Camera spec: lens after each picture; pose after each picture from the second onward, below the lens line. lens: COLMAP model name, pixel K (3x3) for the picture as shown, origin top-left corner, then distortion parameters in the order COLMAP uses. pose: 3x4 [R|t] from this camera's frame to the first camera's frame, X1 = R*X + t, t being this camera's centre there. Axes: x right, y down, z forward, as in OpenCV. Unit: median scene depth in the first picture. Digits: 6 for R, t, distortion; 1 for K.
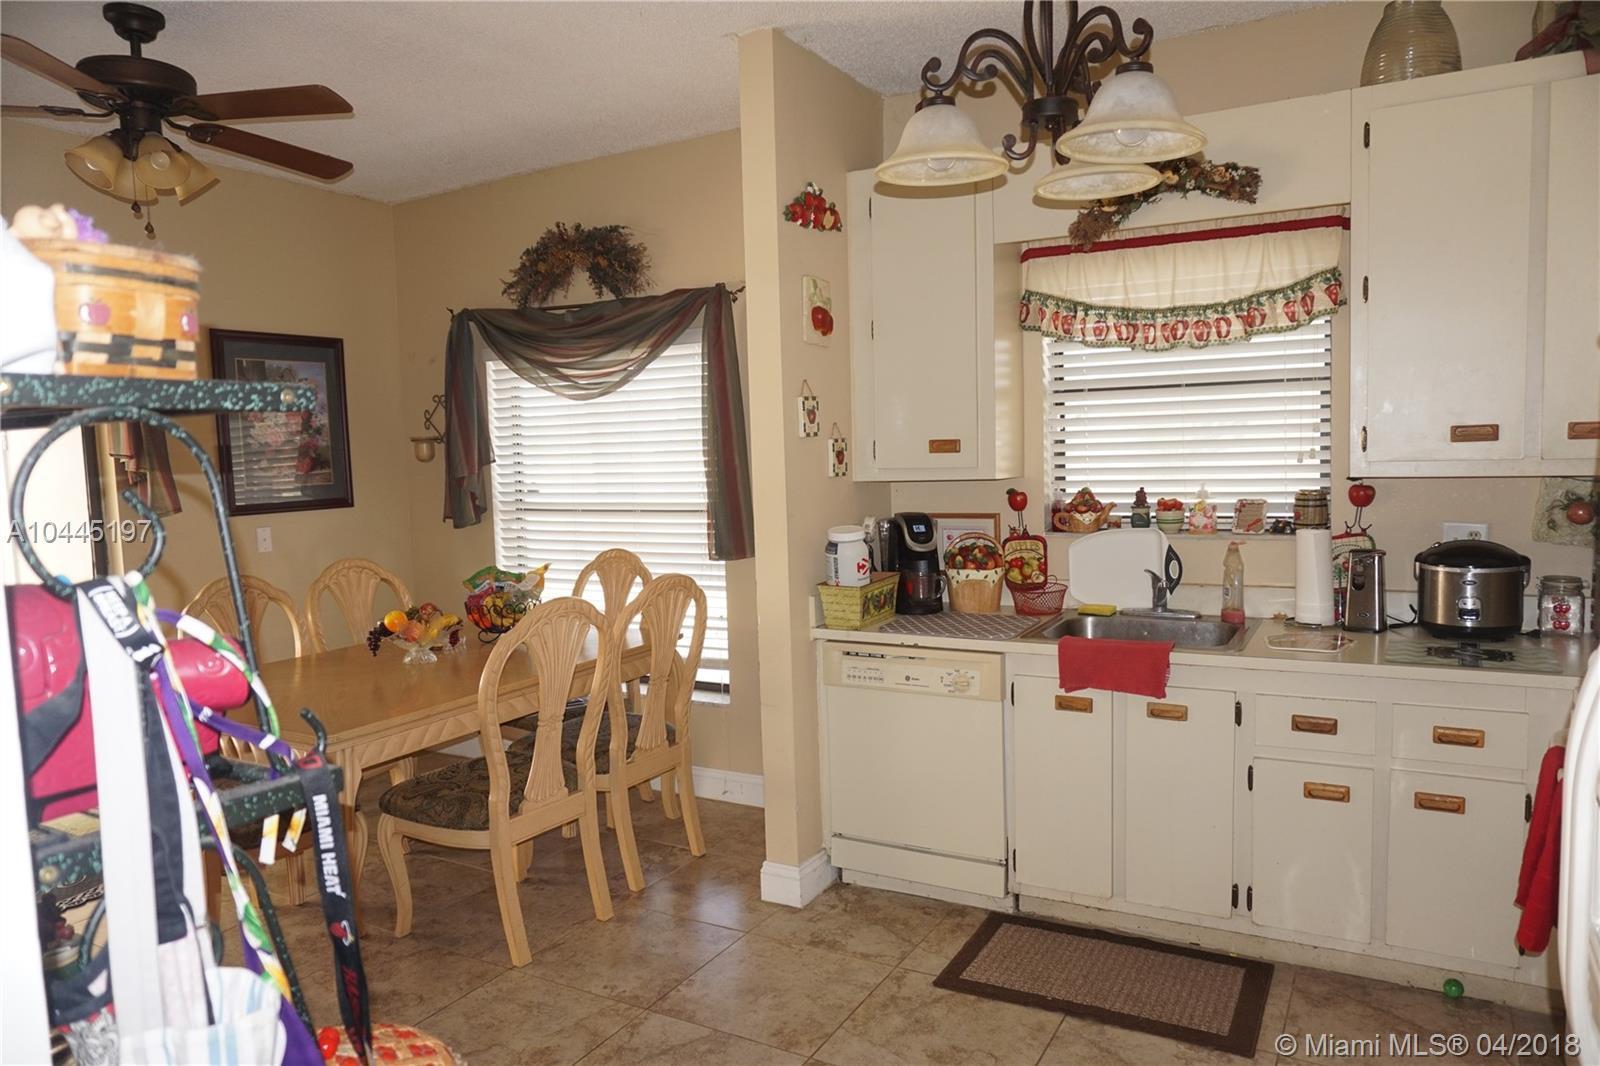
lens RADIAL K [[1067.0, 0, 800.0], [0, 1067.0, 533.0], [0, 0, 1]] dist [-0.034174, 0.027407]
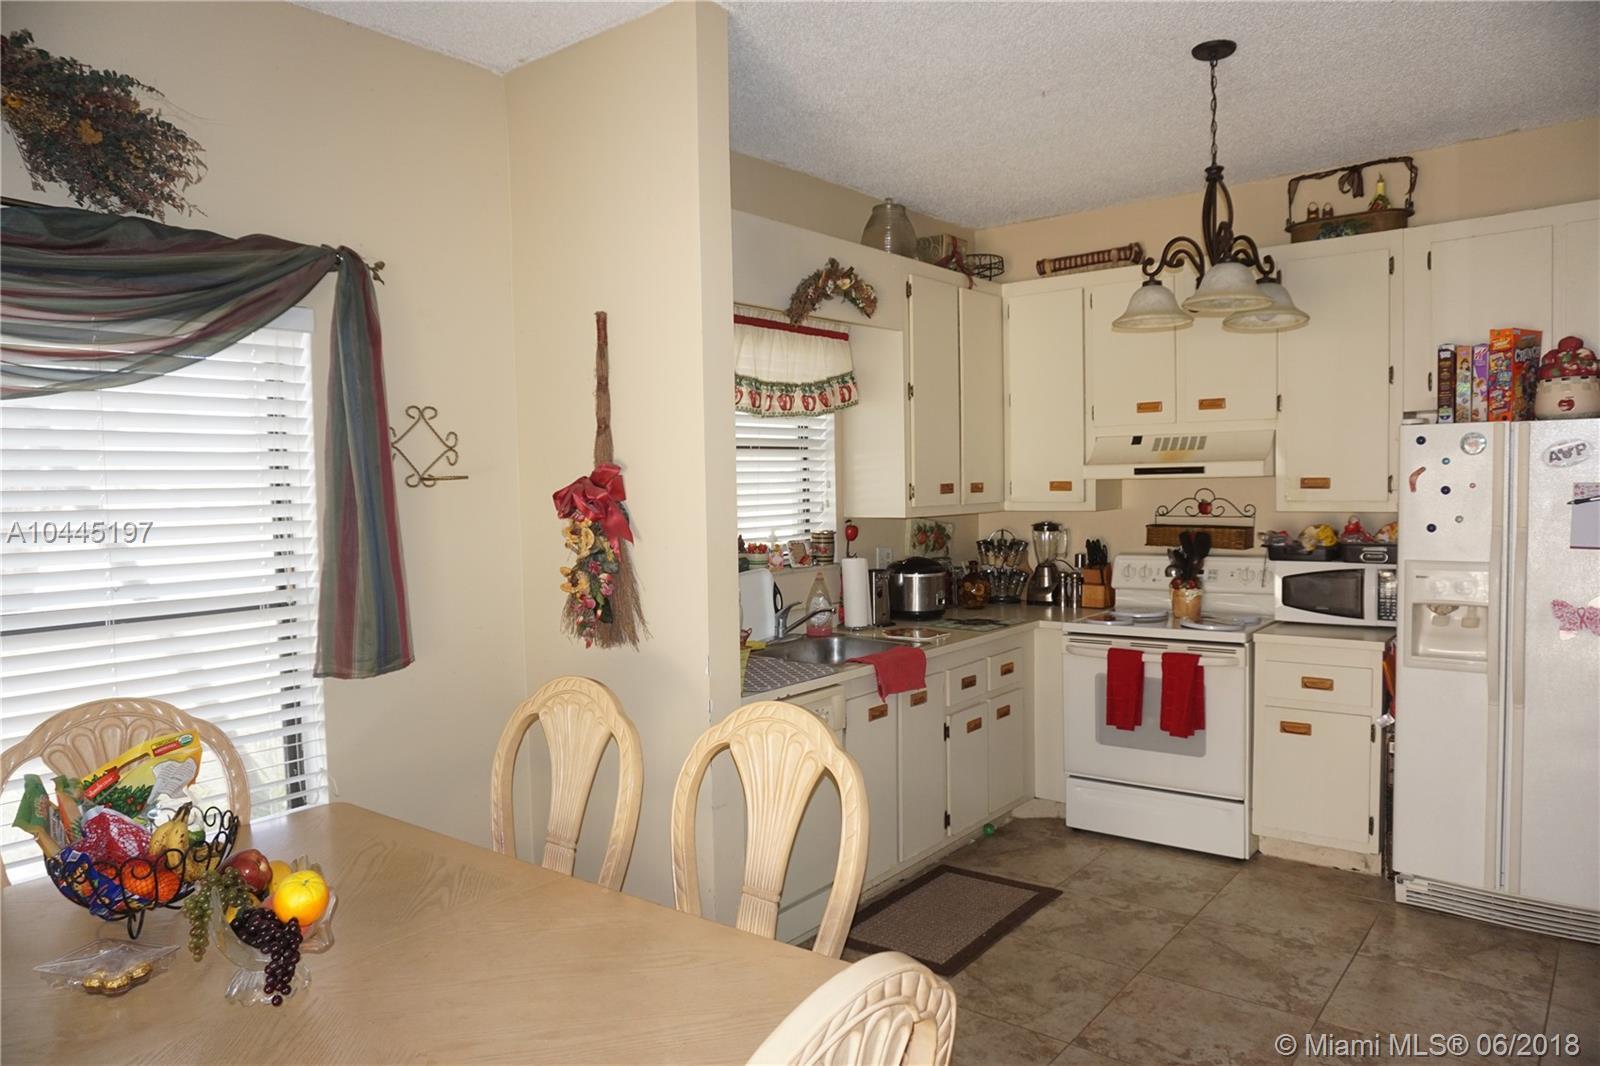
lens RADIAL K [[1067.0, 0, 800.0], [0, 1067.0, 533.0], [0, 0, 1]] dist [-0.034174, 0.027407]
pose [[0.158685, -0.018445, 0.987157, -0.947108], [0.100845, 0.994899, 0.002379, -0.049170], [-0.982166, 0.099172, 0.159735, 0.902977]]
